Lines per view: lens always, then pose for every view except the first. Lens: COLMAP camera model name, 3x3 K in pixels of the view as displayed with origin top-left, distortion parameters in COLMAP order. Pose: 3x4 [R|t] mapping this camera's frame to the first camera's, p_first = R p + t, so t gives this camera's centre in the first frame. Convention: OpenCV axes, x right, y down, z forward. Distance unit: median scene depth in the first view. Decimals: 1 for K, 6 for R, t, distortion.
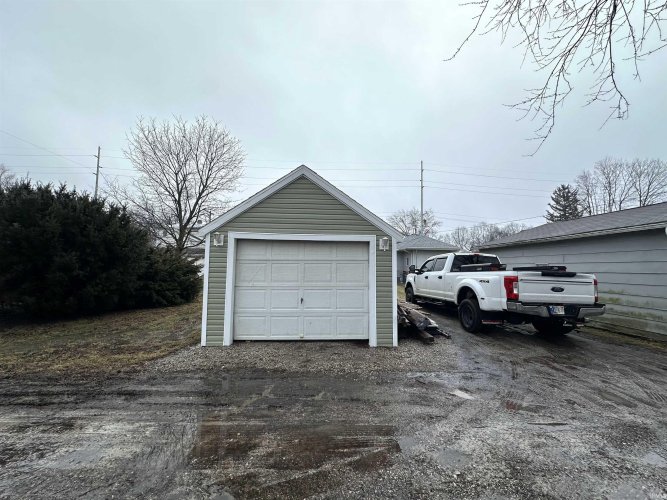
lens RADIAL K [[266.0, 0, 331.4], [0, 266.0, 249.8], [0, 0, 1]] dist [0.000368, 0.000431]
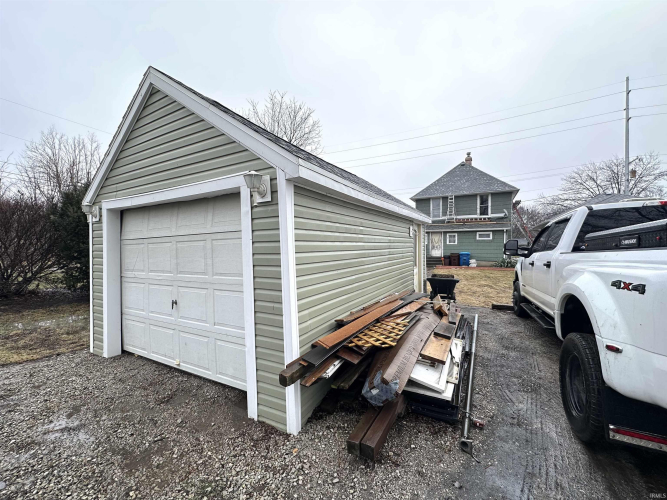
lens RADIAL K [[266.0, 0, 332.8], [0, 266.0, 248.8], [0, 0, 1]] dist [0.000368, 0.000431]
pose [[0.860808, -0.019795, -0.508545, 0.487961], [0.052420, 0.997377, 0.049907, 0.054440], [0.506223, -0.069618, 0.859588, 0.661029]]
